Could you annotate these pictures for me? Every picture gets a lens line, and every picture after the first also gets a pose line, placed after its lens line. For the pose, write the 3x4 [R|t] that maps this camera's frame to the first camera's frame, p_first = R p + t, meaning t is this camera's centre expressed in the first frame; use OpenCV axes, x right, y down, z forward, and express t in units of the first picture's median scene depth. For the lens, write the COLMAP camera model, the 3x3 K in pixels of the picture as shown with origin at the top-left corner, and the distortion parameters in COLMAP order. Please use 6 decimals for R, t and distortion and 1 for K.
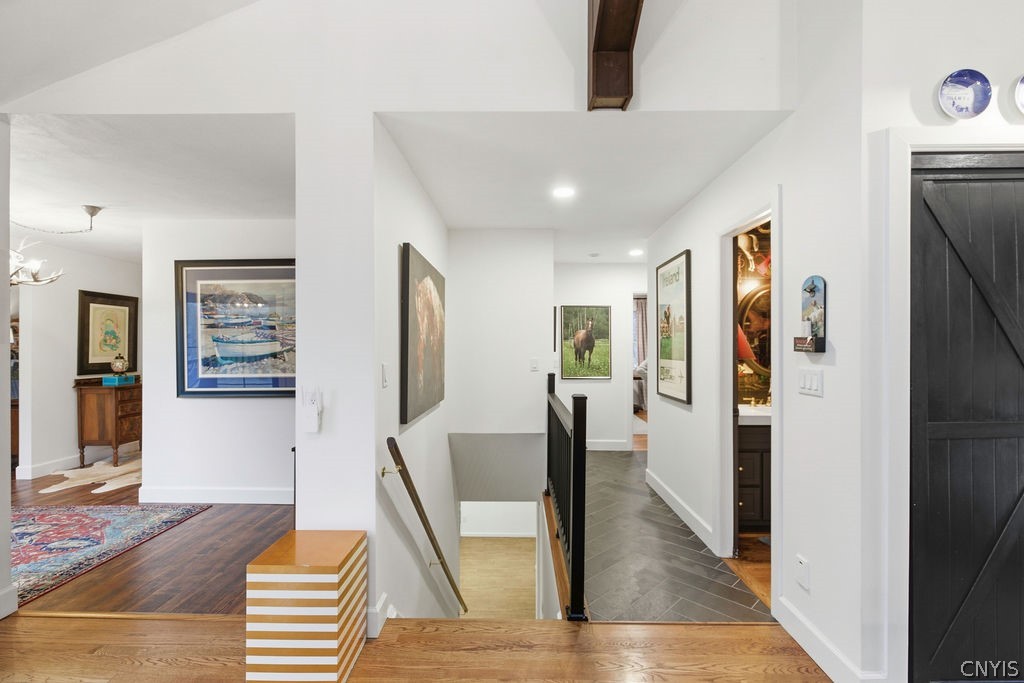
lens RADIAL K [[475.5, 0, 512.0], [0, 475.5, 341.5], [0, 0, 1]] dist [-0.000091, 0.000044]
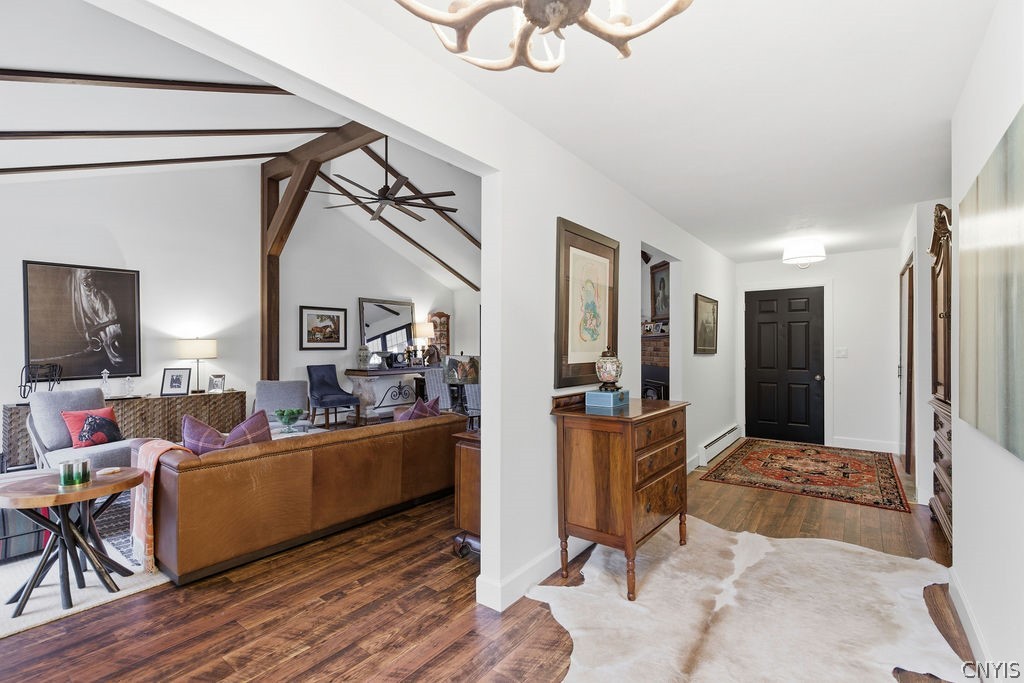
lens RADIAL K [[471.1, 0, 512.7], [0, 471.1, 339.6], [0, 0, 1]] dist [-0.000216, -0.000066]
pose [[0.808942, -0.002753, -0.587881, -0.643470], [0.009620, 0.999917, 0.008555, 0.013992], [0.587809, -0.012576, 0.808902, 0.558527]]
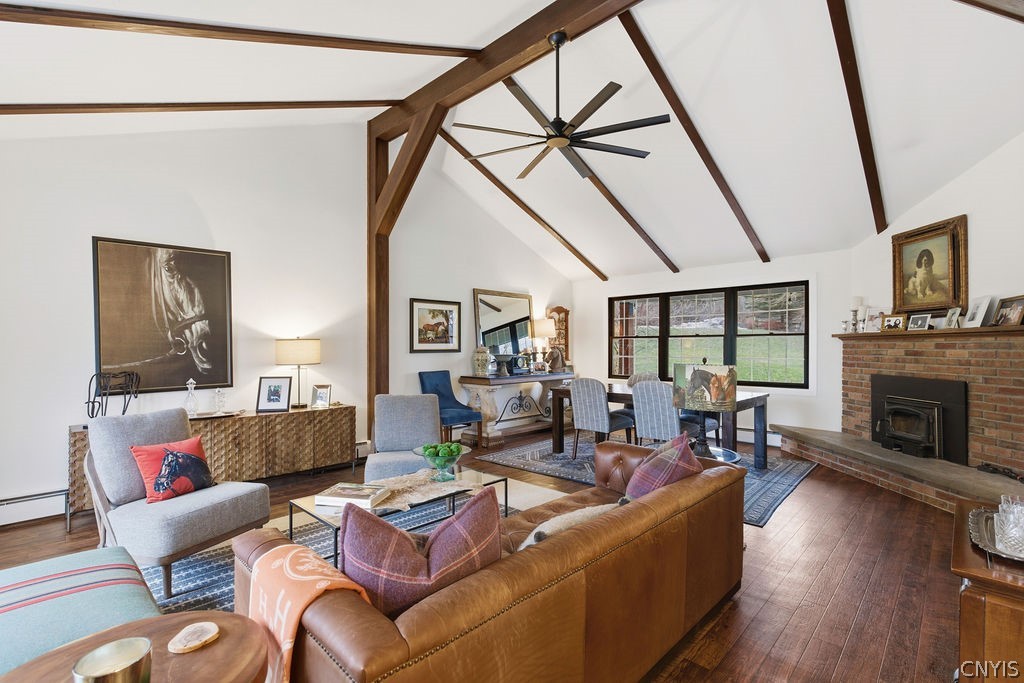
lens RADIAL K [[475.5, 0, 512.0], [0, 475.5, 341.5], [0, 0, 1]] dist [-0.000091, 0.000044]
pose [[0.731457, -0.001578, -0.681886, -0.808779], [0.011865, 0.999875, 0.010415, 0.014370], [0.681785, -0.015709, 0.731384, 0.598247]]
